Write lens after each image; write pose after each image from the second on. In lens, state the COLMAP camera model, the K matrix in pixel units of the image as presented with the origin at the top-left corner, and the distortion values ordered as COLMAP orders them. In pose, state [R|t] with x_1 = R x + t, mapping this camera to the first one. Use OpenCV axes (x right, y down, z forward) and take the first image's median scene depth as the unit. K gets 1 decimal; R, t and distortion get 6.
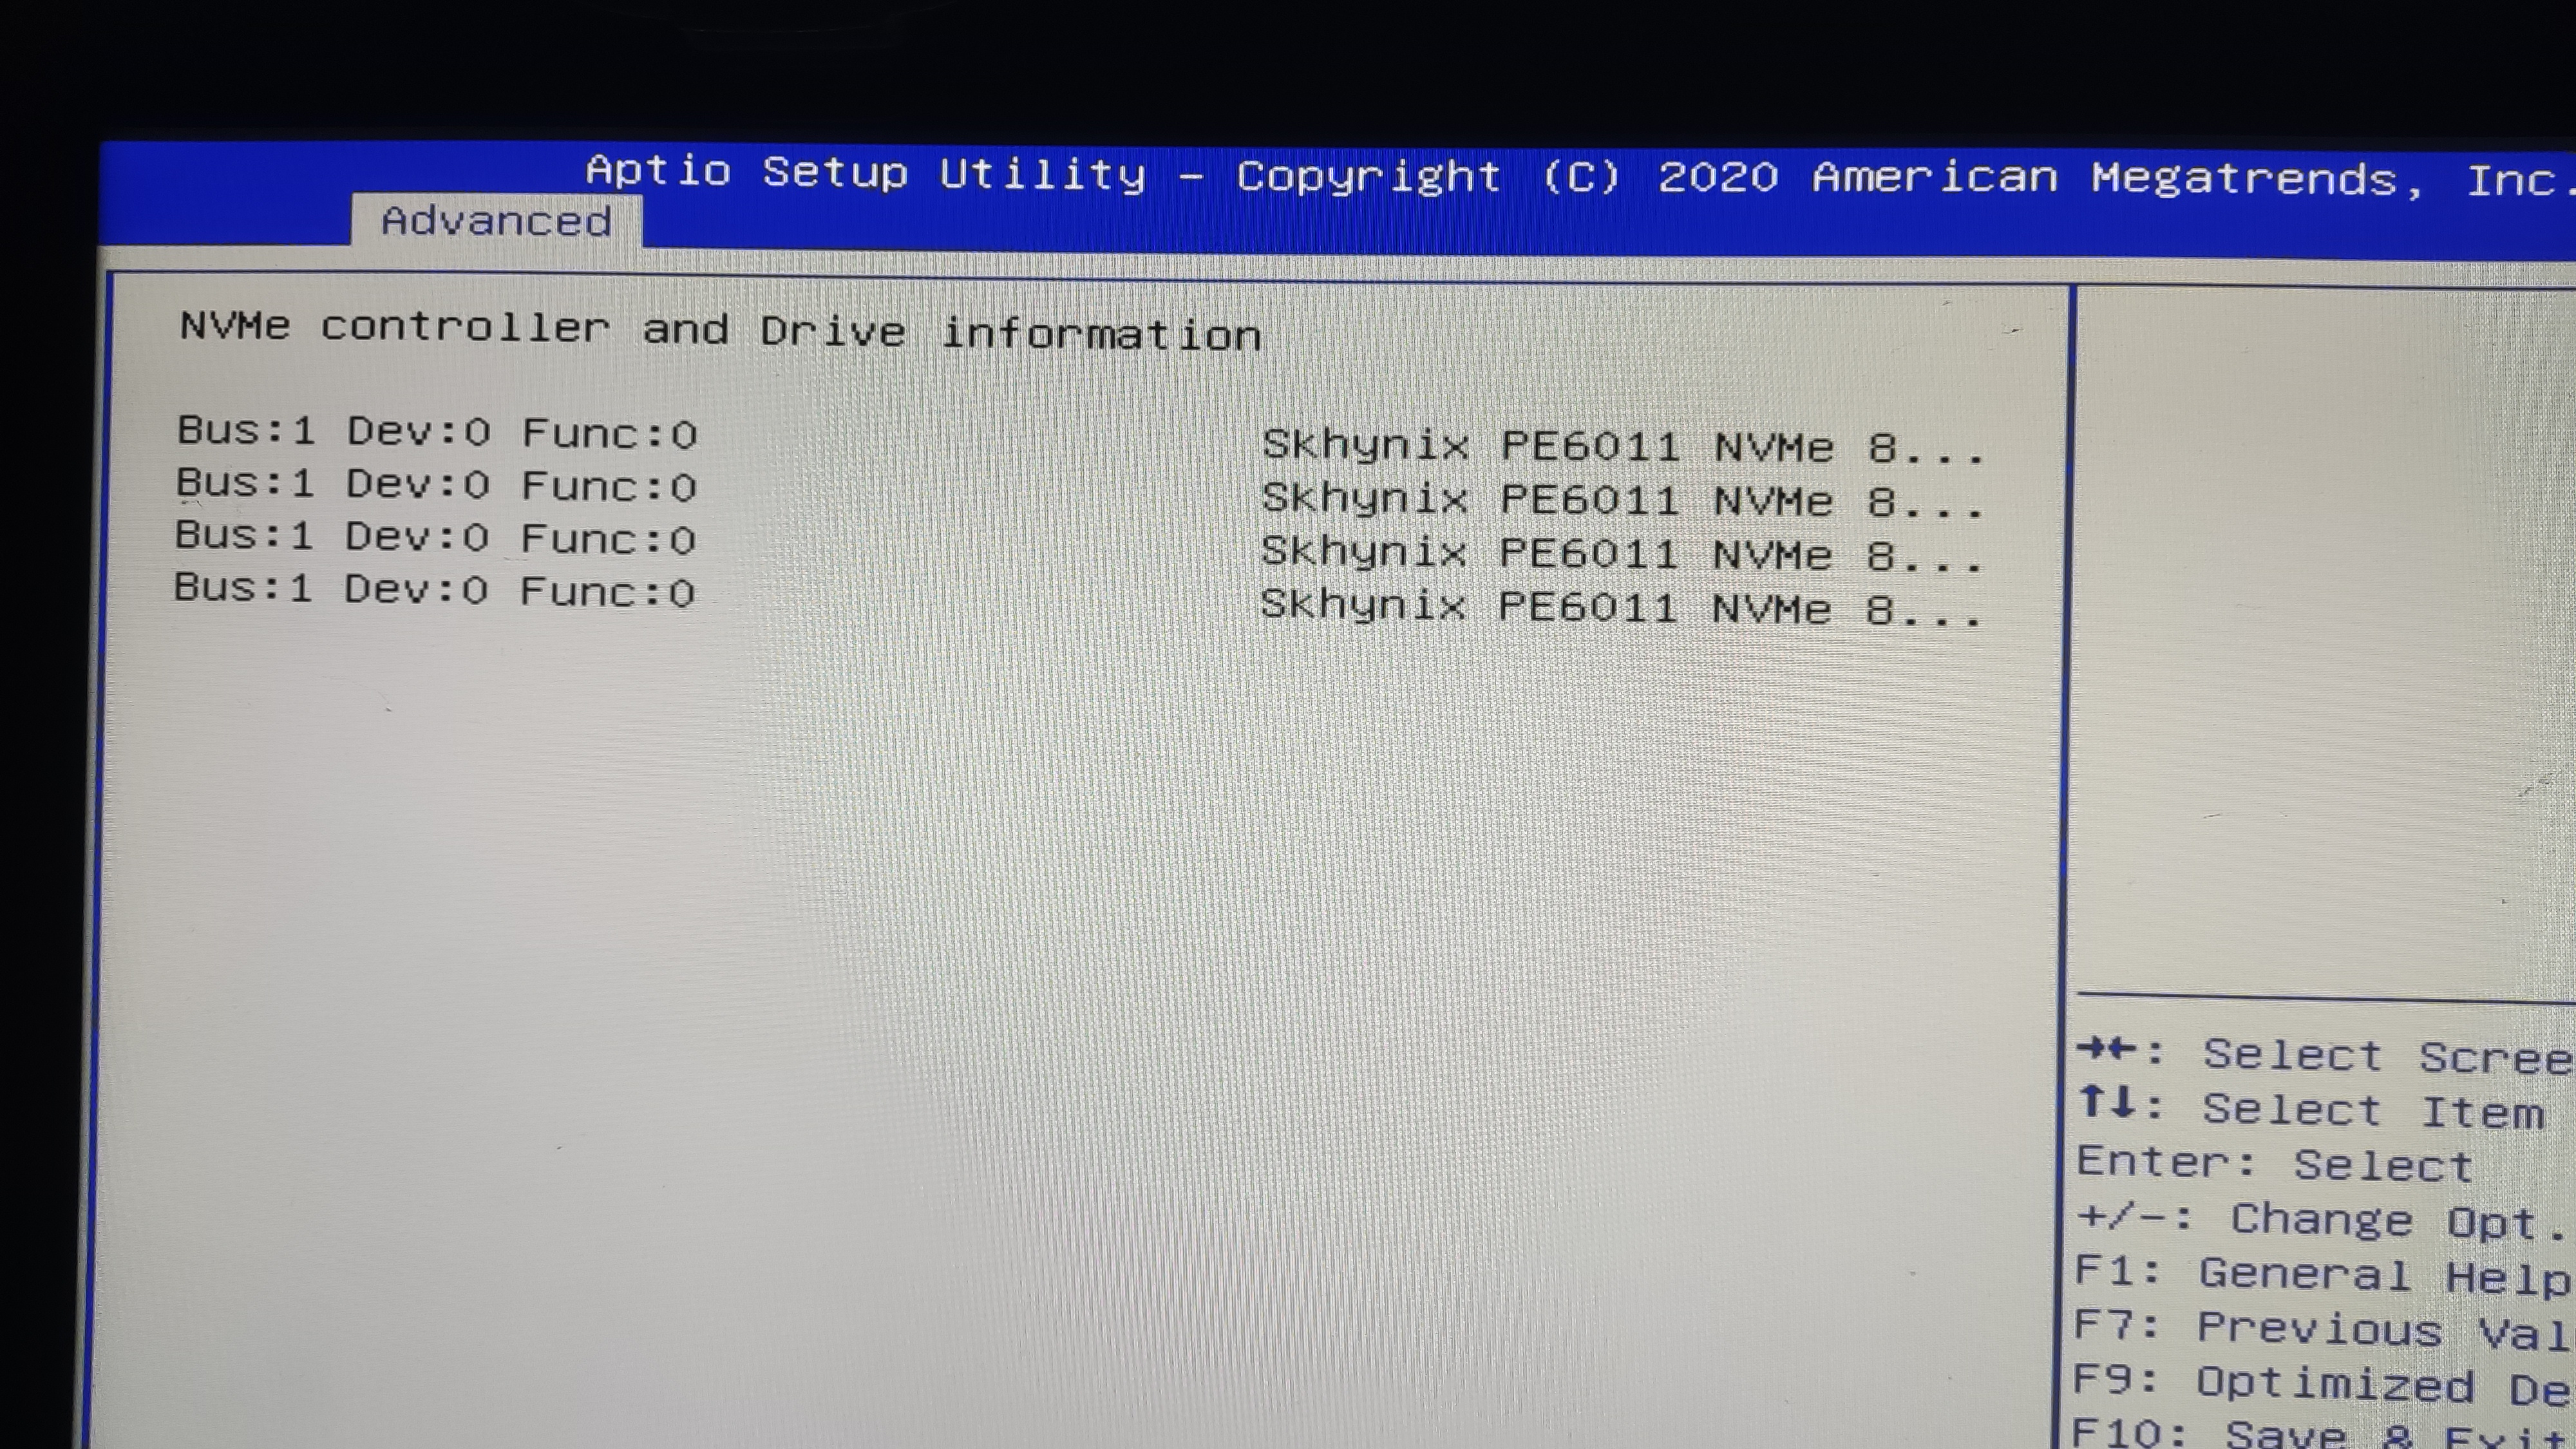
lens RADIAL K [[1971.4, 0, 1291.6], [0, 1971.4, 718.6], [0, 0, 1]] dist [0.016542, -0.002857]
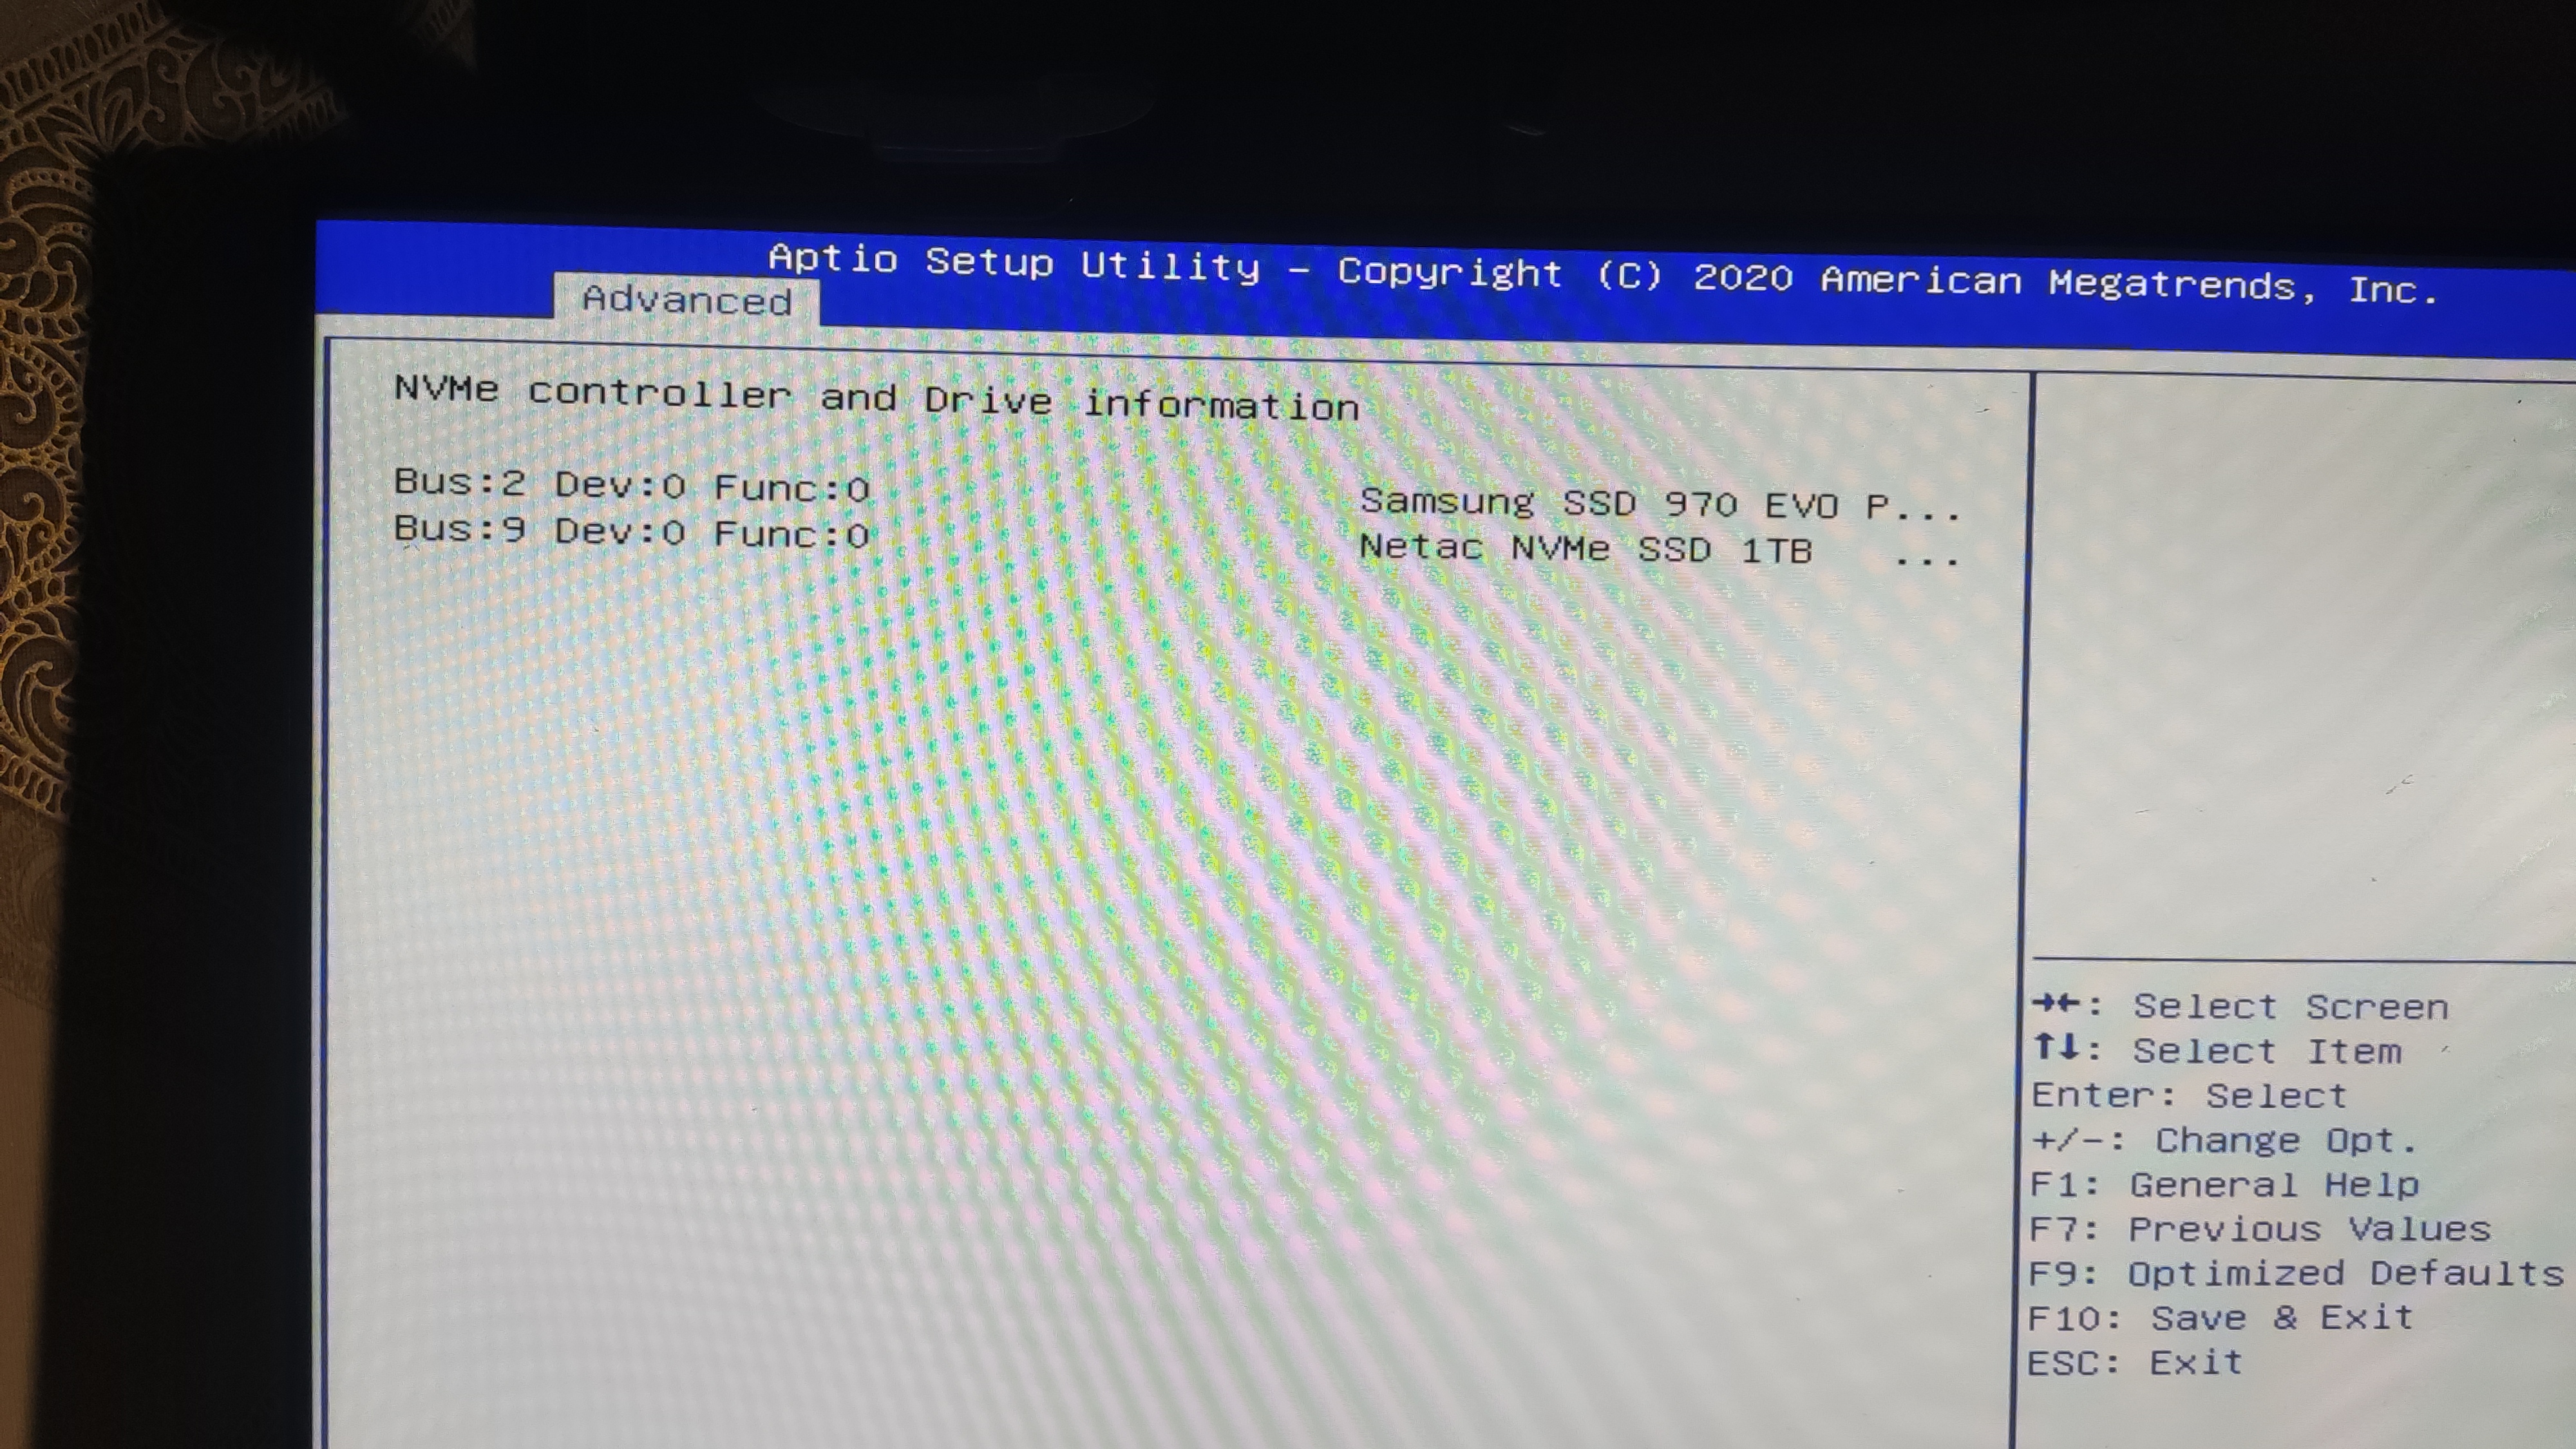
lens RADIAL K [[1971.4, 0, 1285.3], [0, 1971.4, 730.6], [0, 0, 1]] dist [0.016542, -0.002857]
pose [[0.998554, -0.002283, -0.053717, 0.003867], [0.002069, 0.999990, -0.004047, 0.002778], [0.053726, 0.003930, 0.998548, -0.199724]]
